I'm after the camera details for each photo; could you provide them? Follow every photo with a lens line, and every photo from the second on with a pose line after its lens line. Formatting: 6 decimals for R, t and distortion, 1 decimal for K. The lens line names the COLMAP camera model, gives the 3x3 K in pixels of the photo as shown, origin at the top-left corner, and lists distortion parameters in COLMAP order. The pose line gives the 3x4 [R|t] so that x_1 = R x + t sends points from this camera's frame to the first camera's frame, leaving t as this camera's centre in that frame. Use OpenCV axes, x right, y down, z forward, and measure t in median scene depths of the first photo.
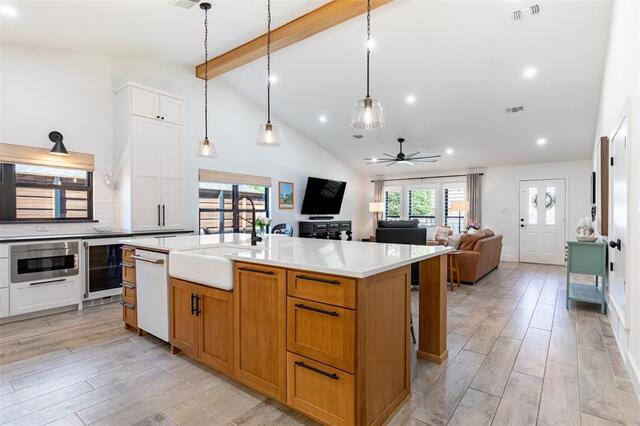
lens RADIAL K [[324.2, 0, 320.0], [0, 324.2, 213.0], [0, 0, 1]] dist [-0.000424, -0.000010]
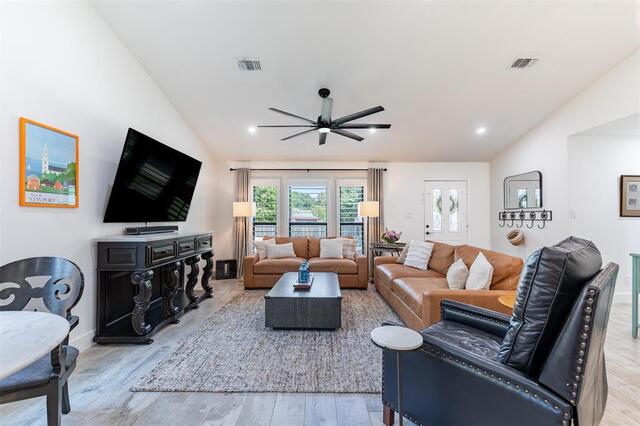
lens RADIAL K [[285.9, 0, 321.7], [0, 285.9, 215.7], [0, 0, 1]] dist [0.001084, 0.000062]
pose [[0.783164, 0.003392, 0.621806, -0.066950], [0.002166, 0.999964, -0.008183, -0.001190], [-0.621812, 0.007755, 0.783128, 0.577837]]
